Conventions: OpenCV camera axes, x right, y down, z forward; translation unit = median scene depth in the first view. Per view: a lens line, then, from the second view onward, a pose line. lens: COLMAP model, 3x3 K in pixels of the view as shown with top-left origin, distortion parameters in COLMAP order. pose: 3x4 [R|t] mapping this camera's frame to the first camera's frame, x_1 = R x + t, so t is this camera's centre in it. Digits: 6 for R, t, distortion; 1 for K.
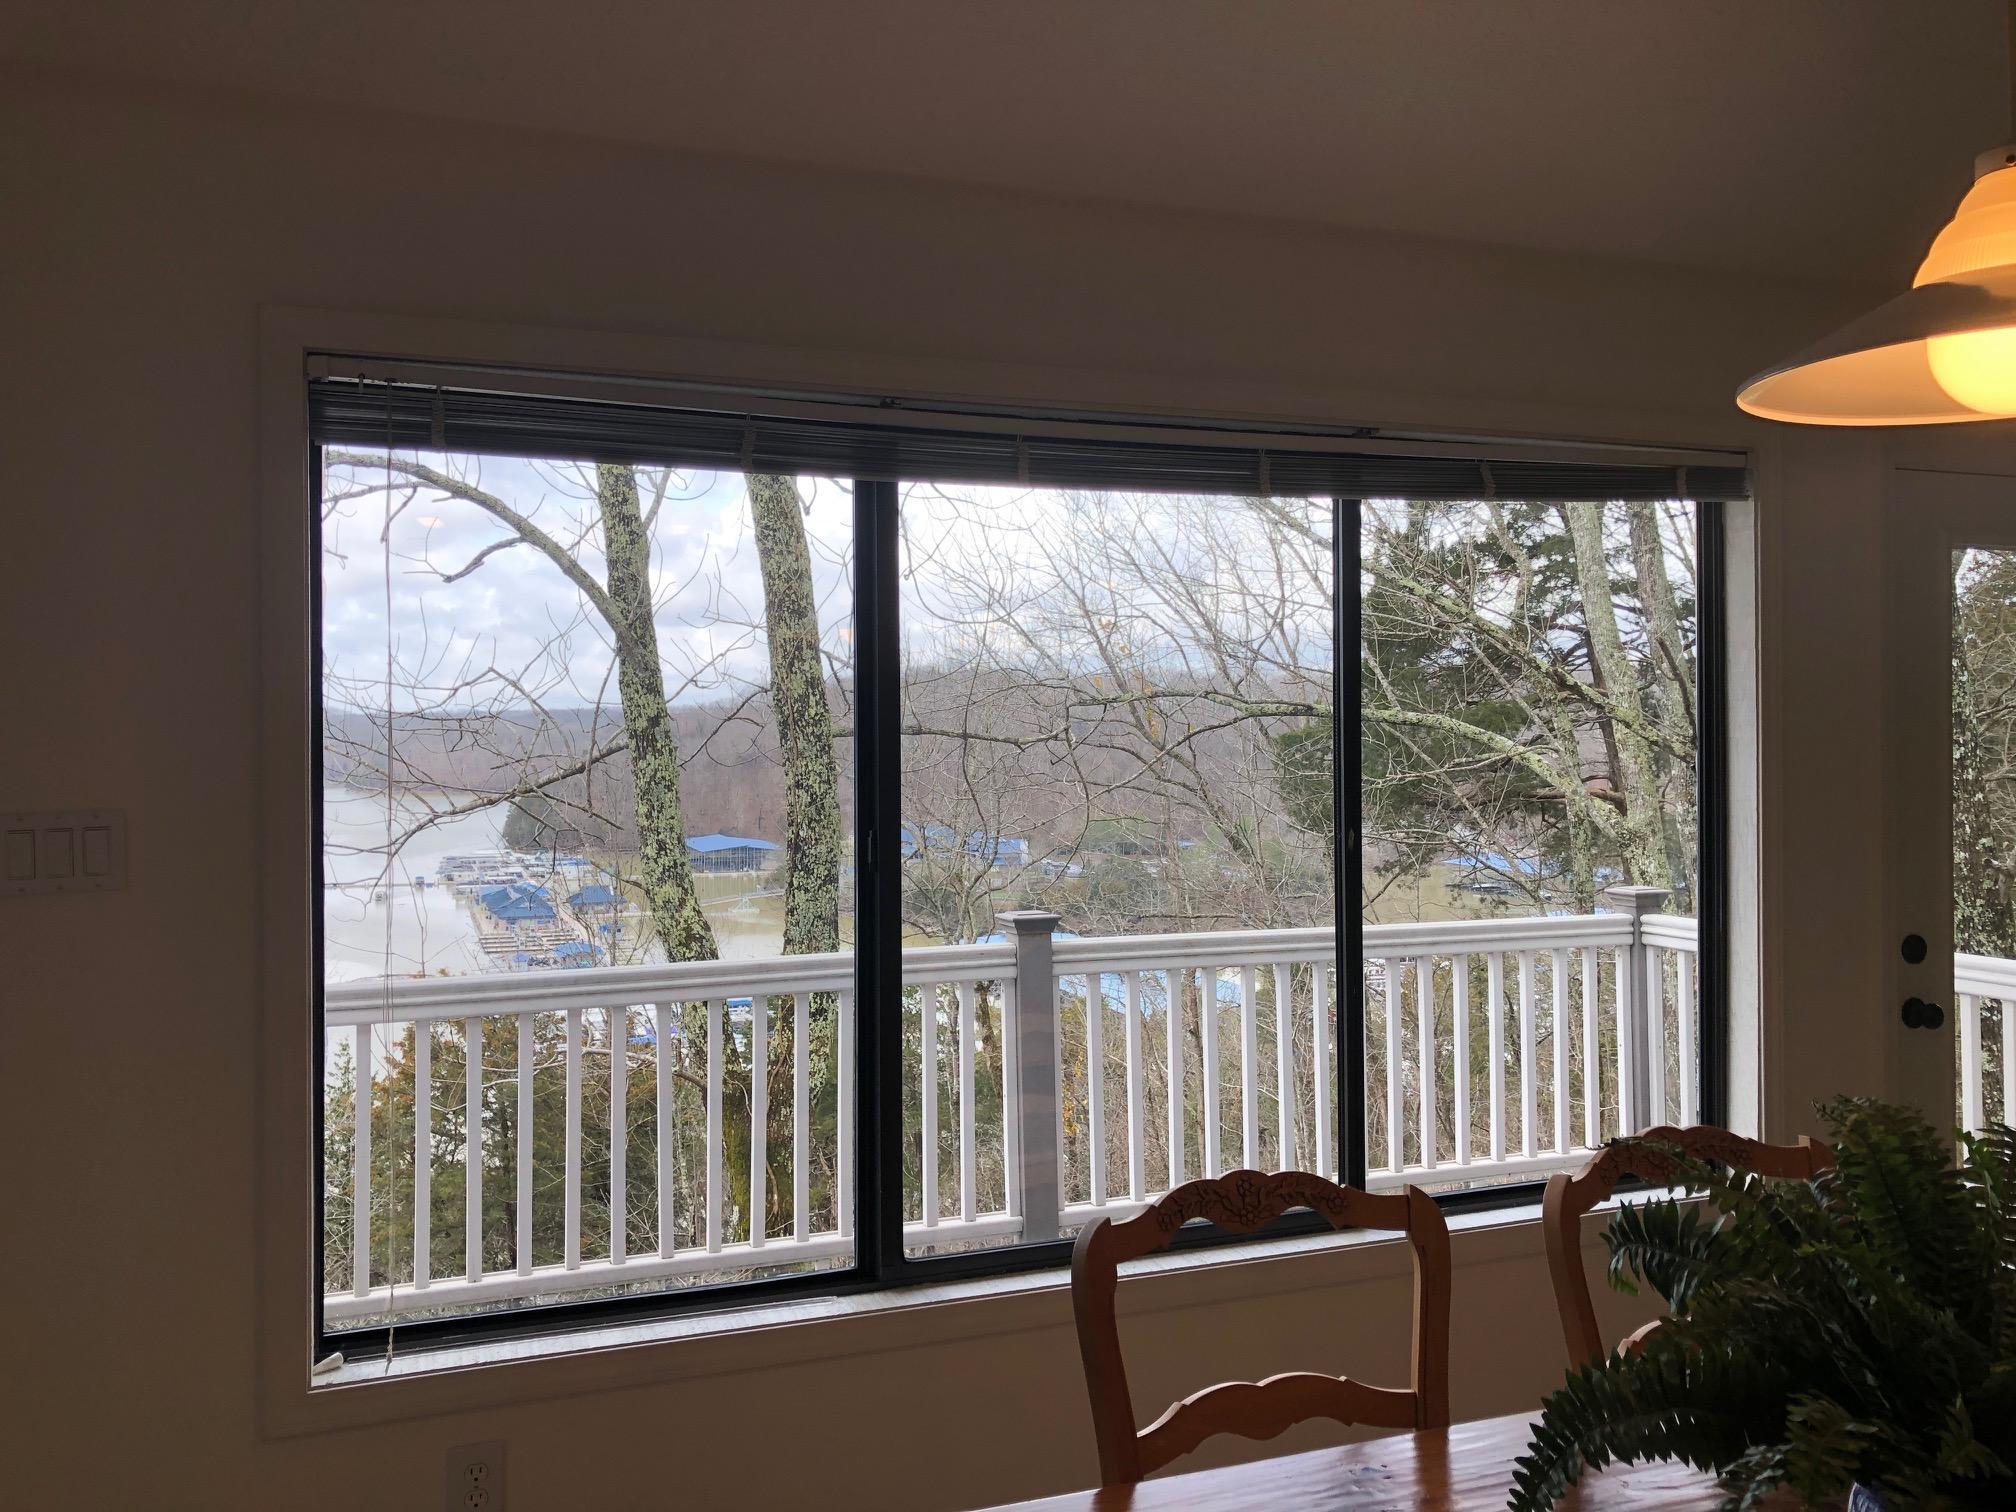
lens RADIAL K [[1682.7, 0, 1008.0], [0, 1682.7, 756.0], [0, 0, 1]] dist [0.047469, 0.007225]
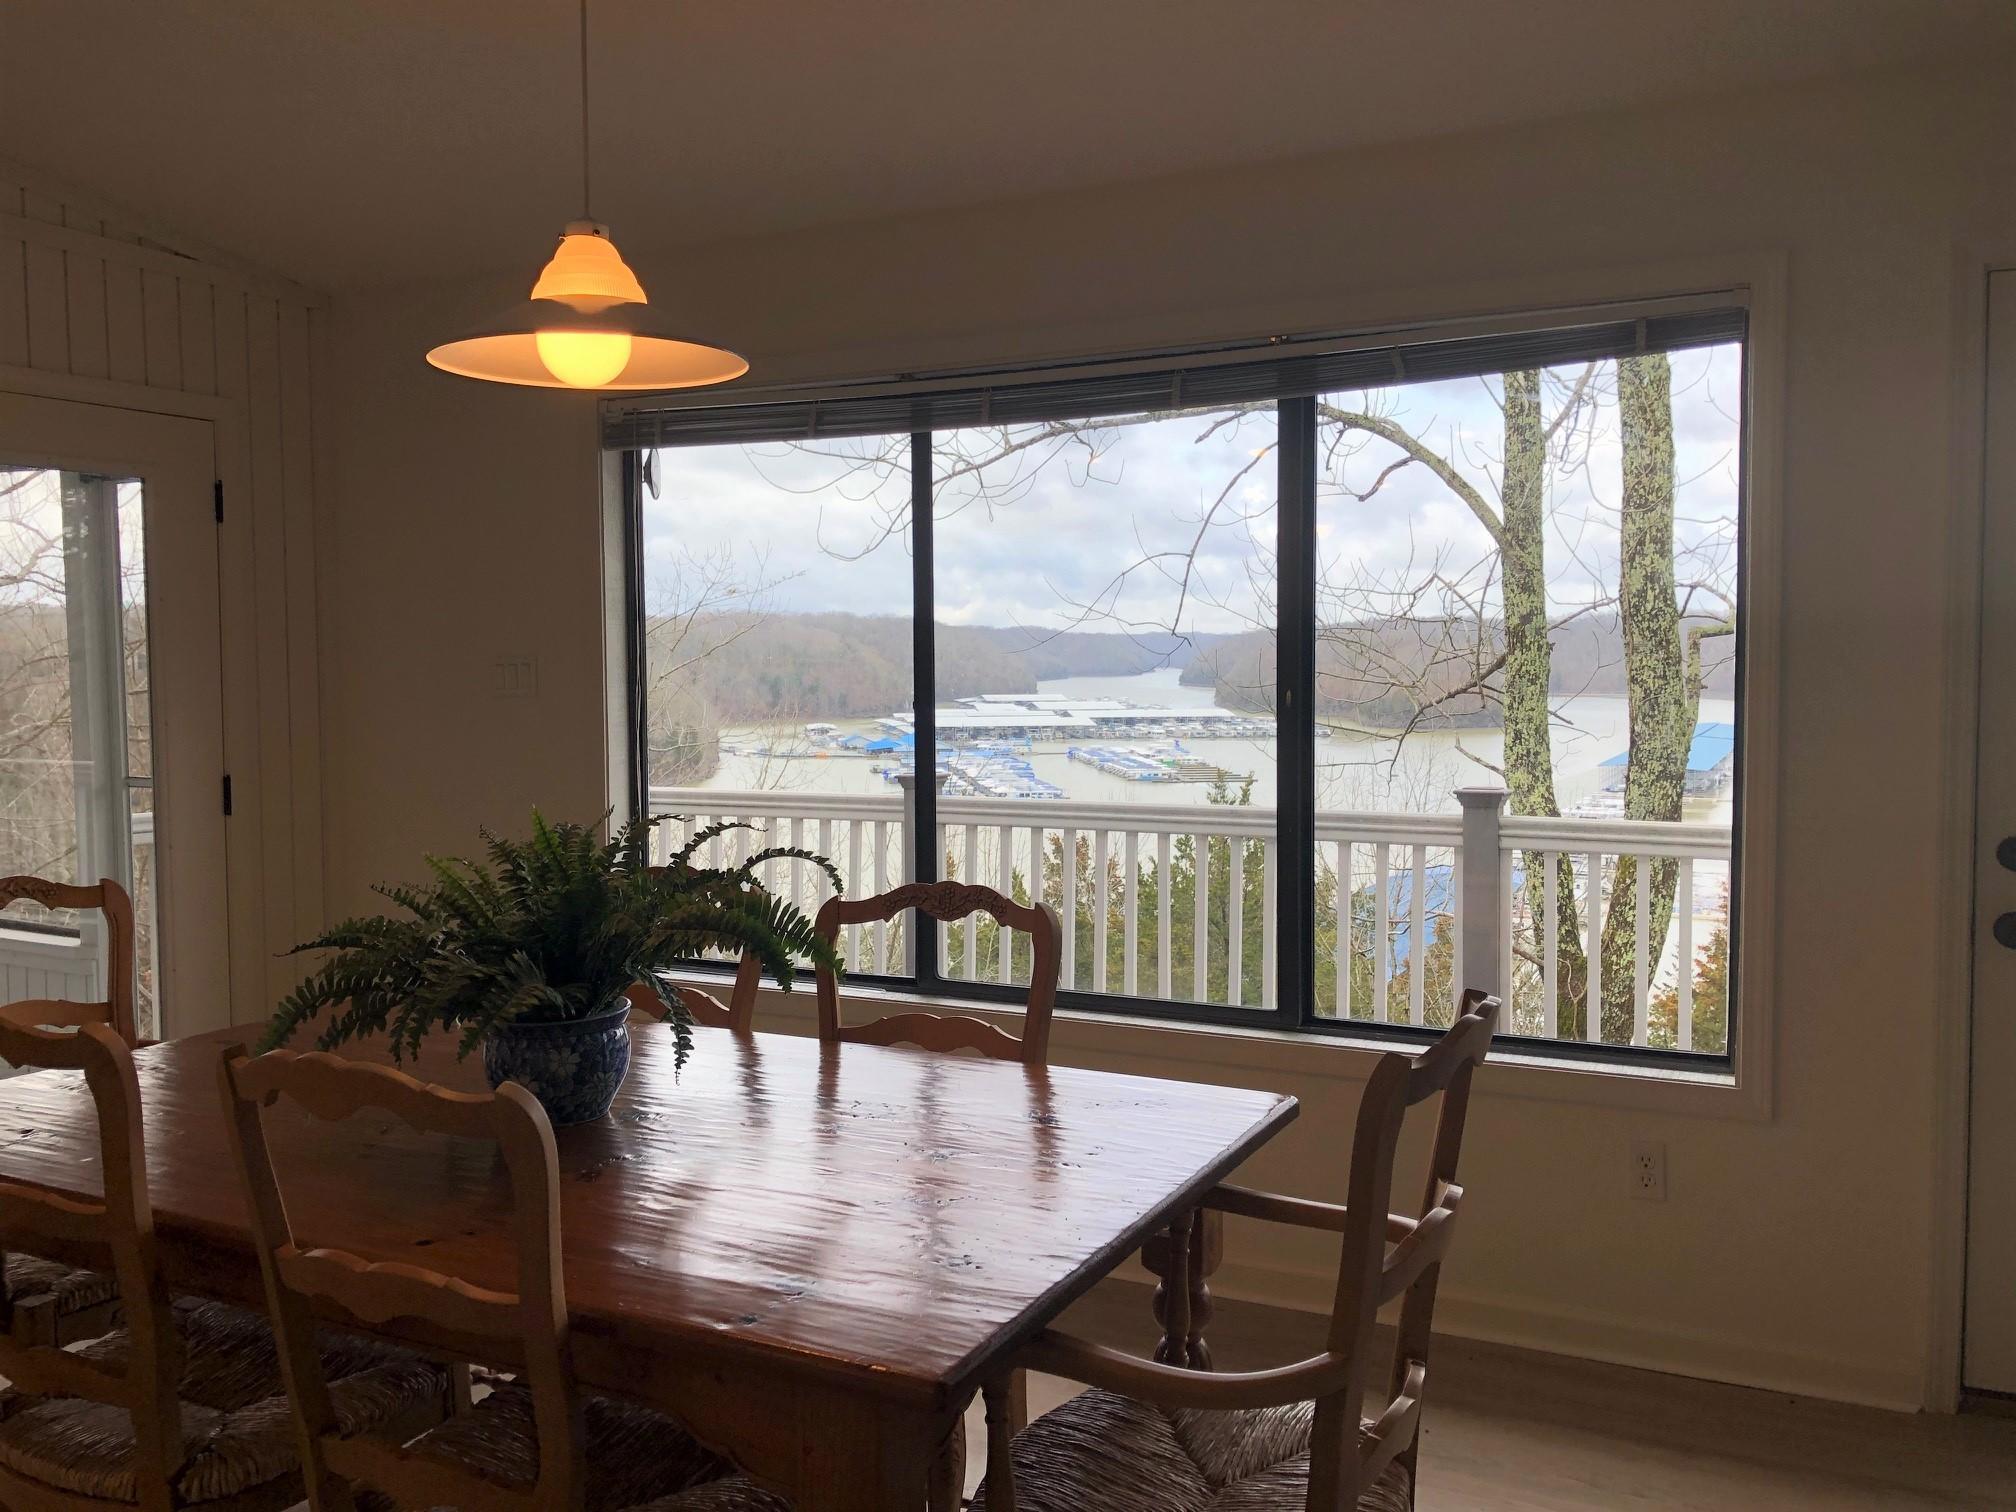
lens RADIAL K [[1682.7, 0, 1008.0], [0, 1682.7, 756.0], [0, 0, 1]] dist [0.047469, 0.007225]
pose [[0.675595, 0.047524, -0.735740, 0.366696], [-0.010364, 0.998434, 0.054975, 0.010834], [0.737200, -0.029516, 0.675030, 0.038286]]
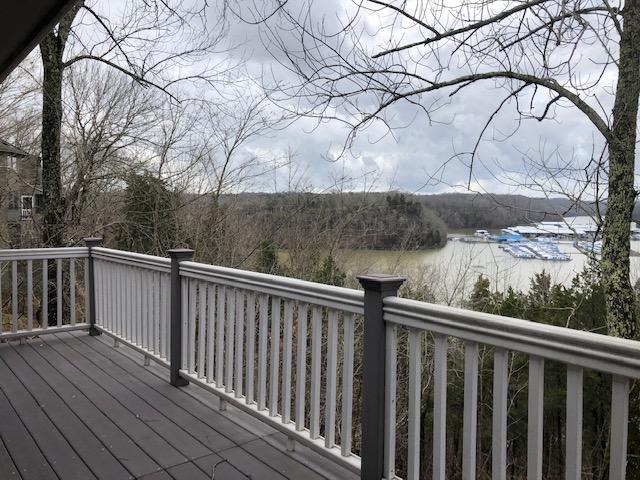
lens RADIAL K [[534.2, 0, 320.0], [0, 534.2, 240.0], [0, 0, 1]] dist [0.047469, 0.007225]
pose [[0.311544, 0.061855, -0.948216, 0.284425], [-0.014843, 0.998074, 0.060231, 0.019265], [0.950116, -0.004690, 0.311862, 0.491845]]
